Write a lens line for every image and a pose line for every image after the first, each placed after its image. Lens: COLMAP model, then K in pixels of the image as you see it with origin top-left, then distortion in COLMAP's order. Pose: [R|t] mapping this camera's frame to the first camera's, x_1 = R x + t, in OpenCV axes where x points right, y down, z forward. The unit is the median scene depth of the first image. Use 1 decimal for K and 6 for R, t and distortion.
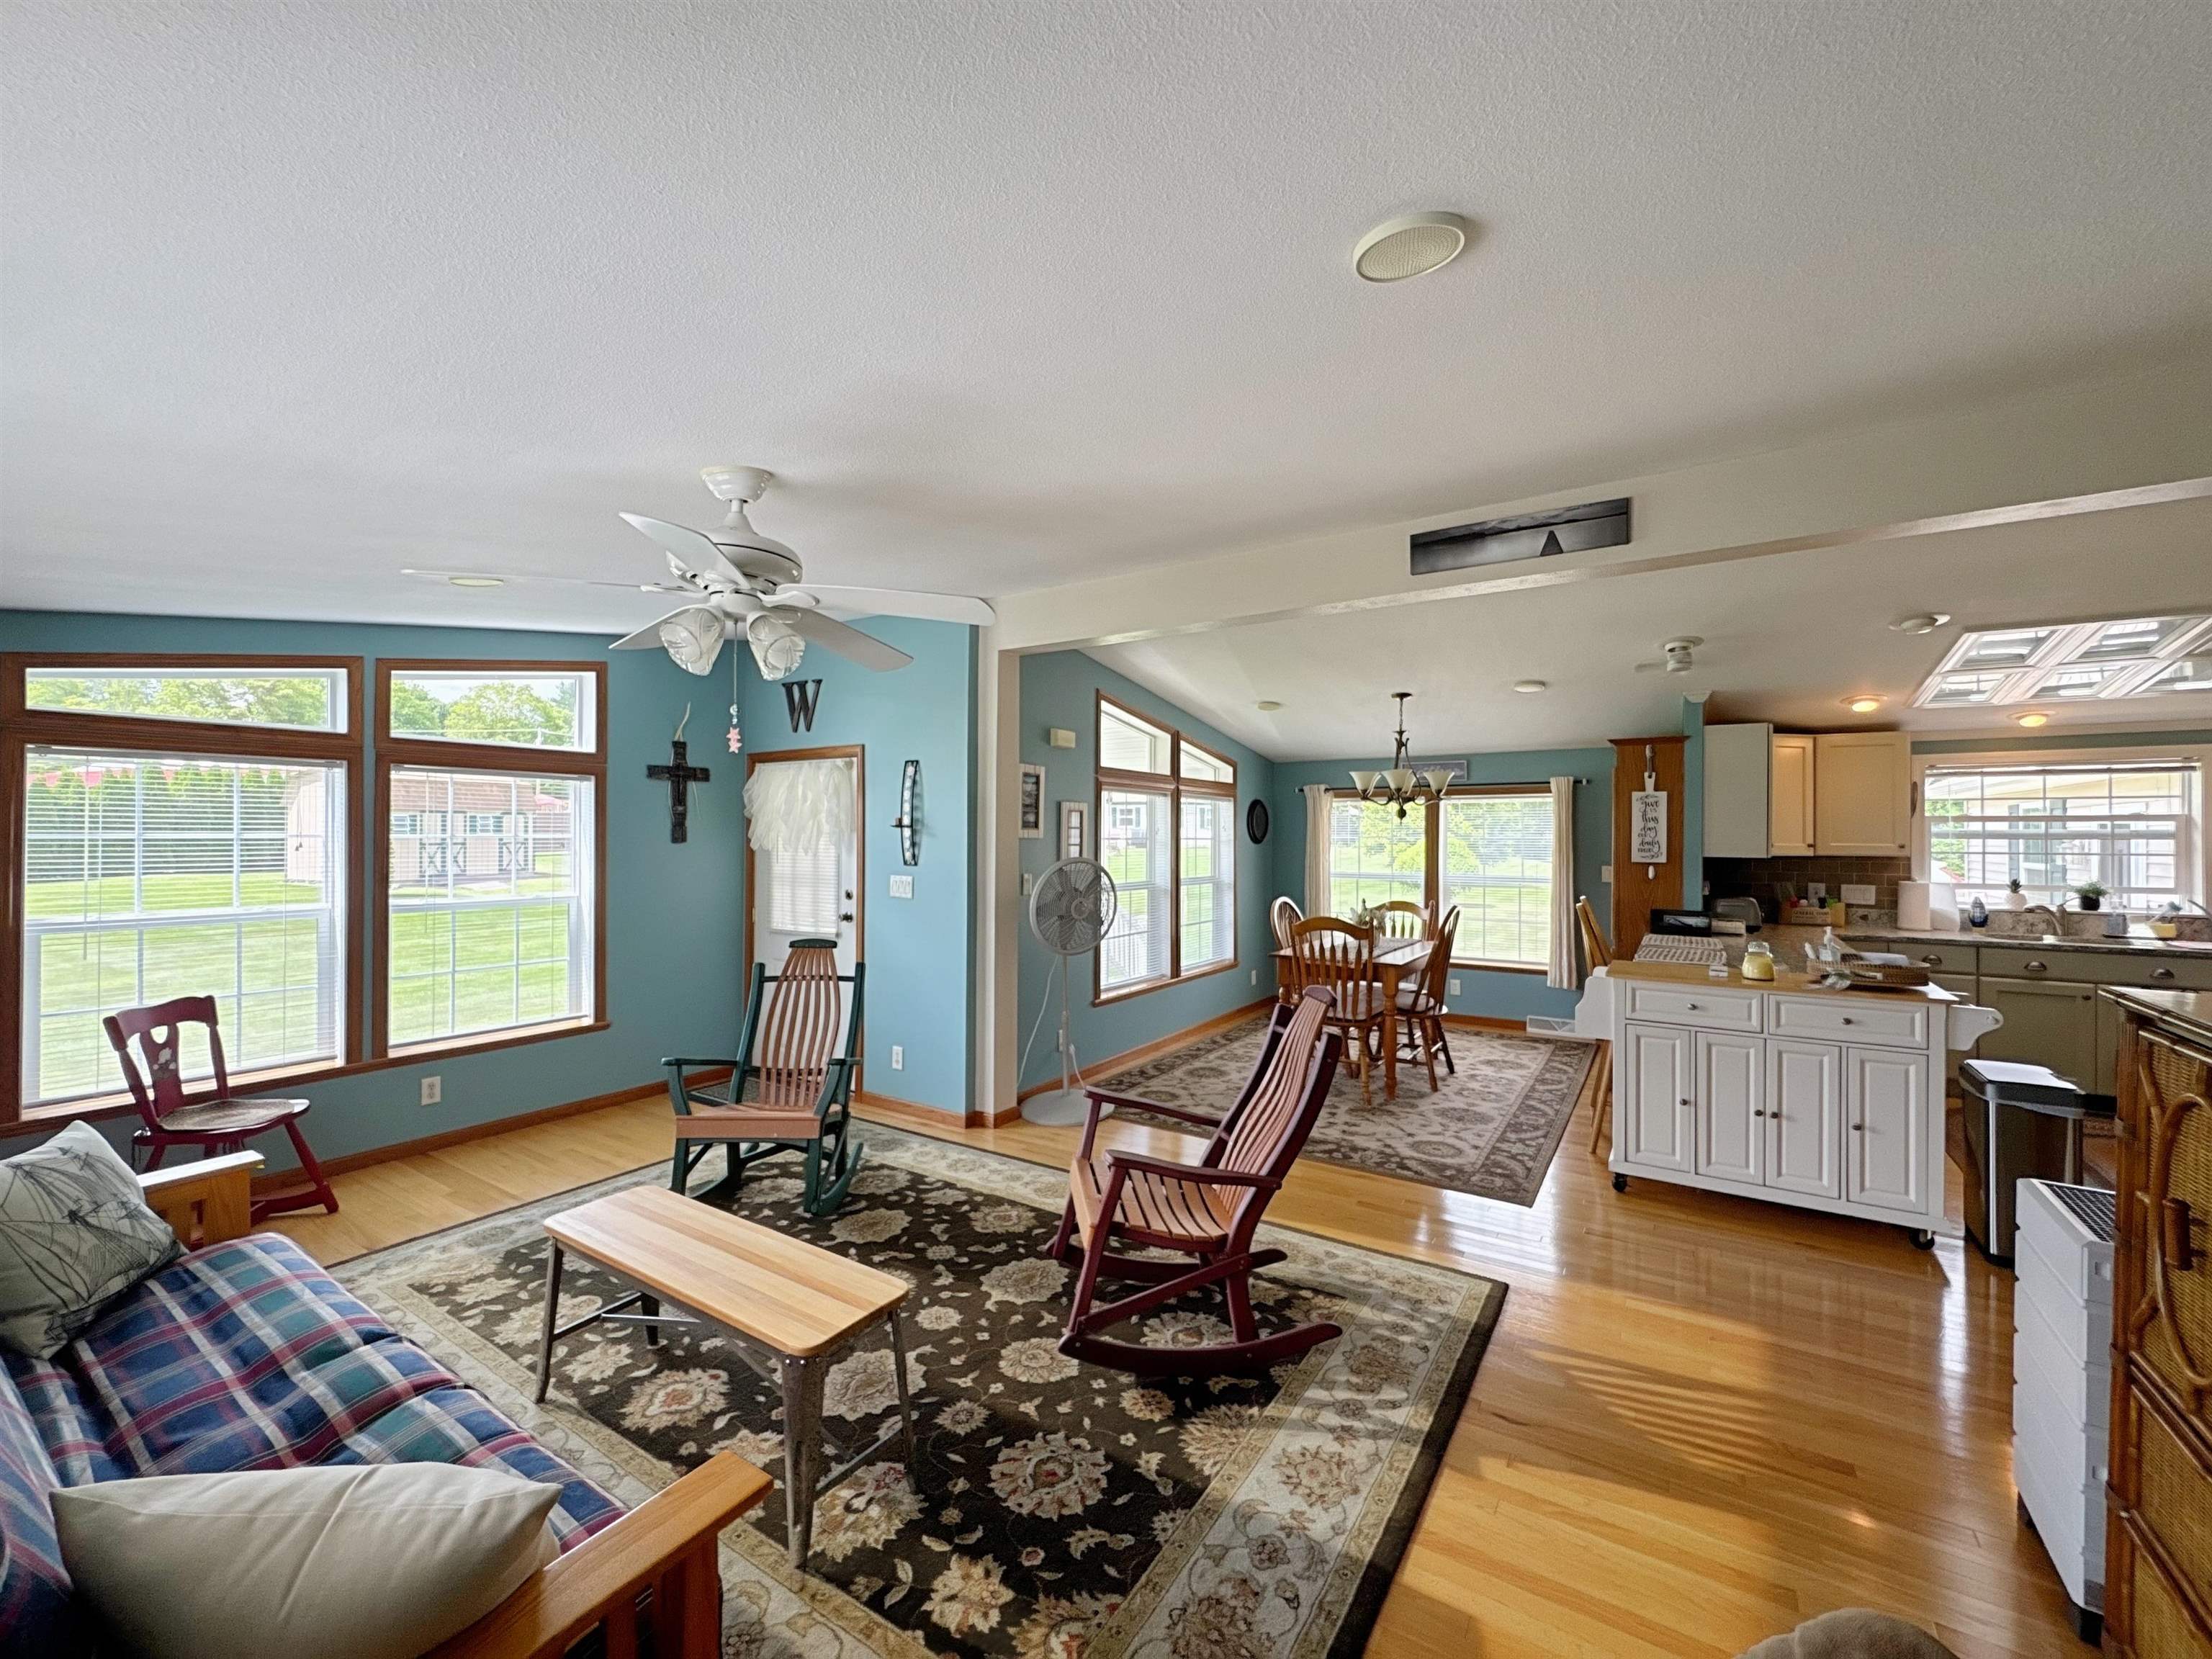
lens RADIAL K [[878.0, 0, 1105.0], [0, 878.0, 830.9], [0, 0, 1]] dist [-0.003666, -0.000296]
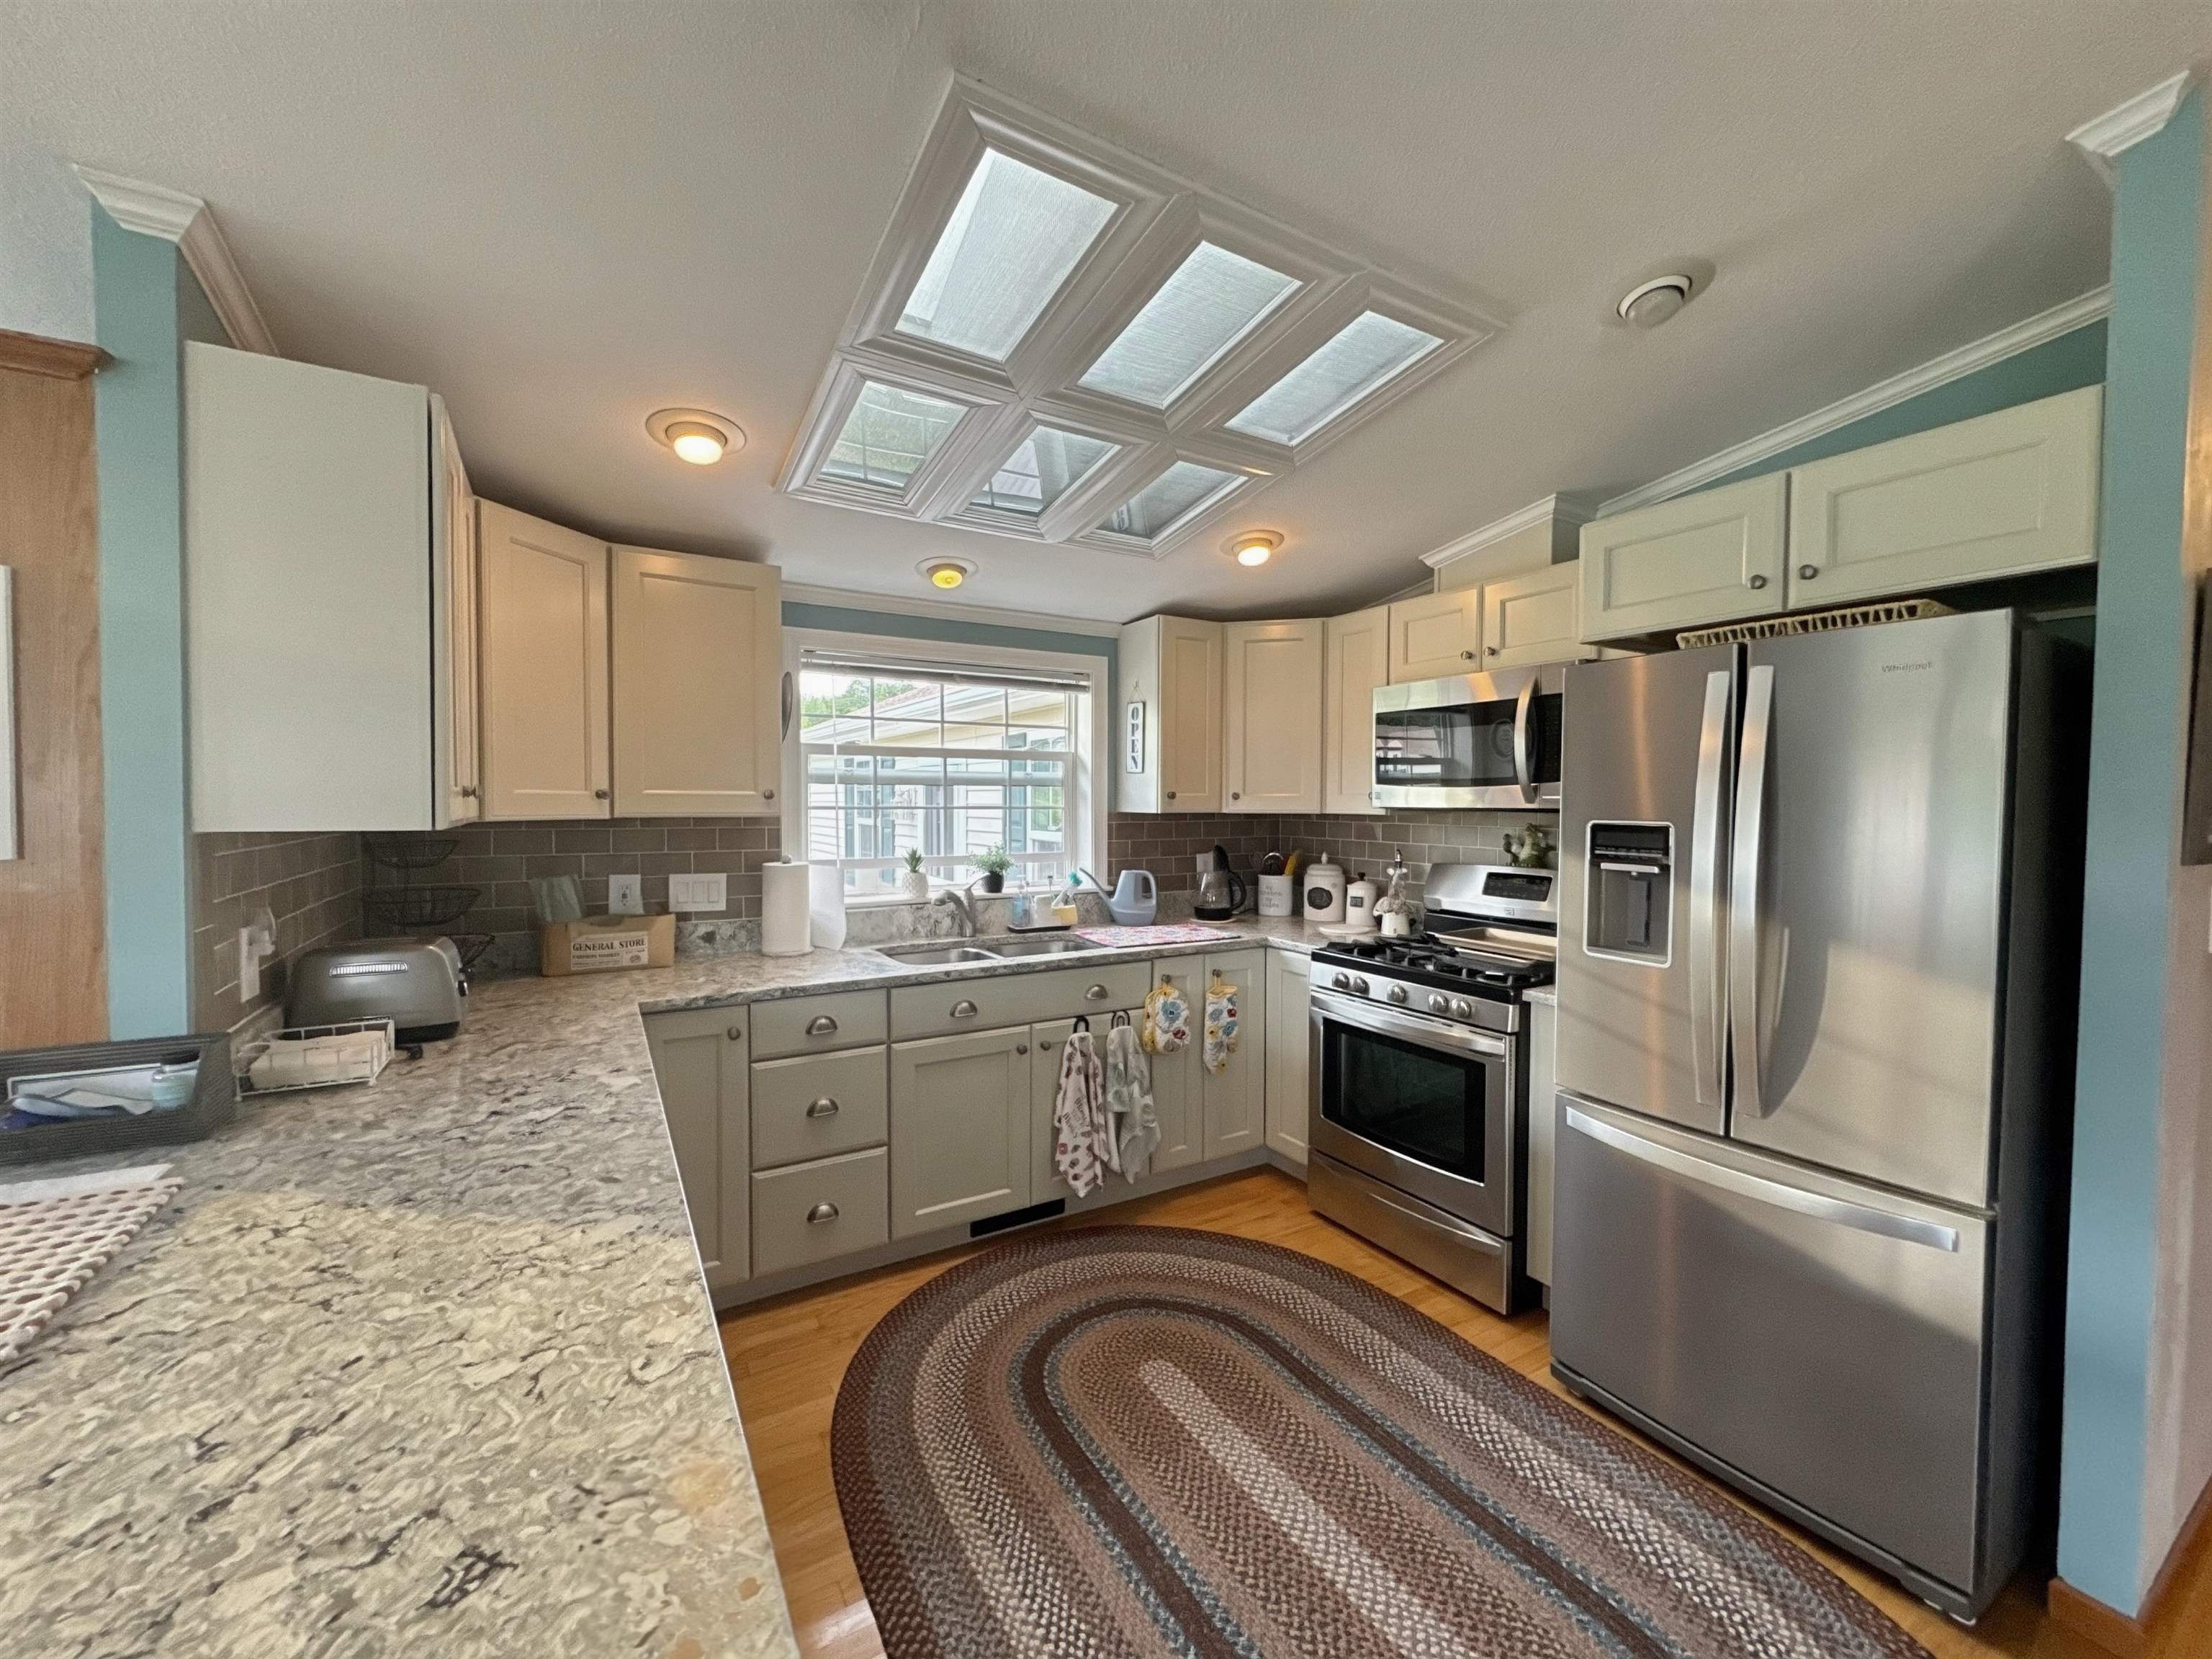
lens RADIAL K [[878.0, 0, 1102.5], [0, 878.0, 830.0], [0, 0, 1]] dist [-0.003666, -0.000296]
pose [[0.438305, -0.033637, 0.898197, 0.555597], [-0.005364, 0.999184, 0.040036, 0.016281], [-0.898810, -0.022366, 0.437766, 0.621794]]
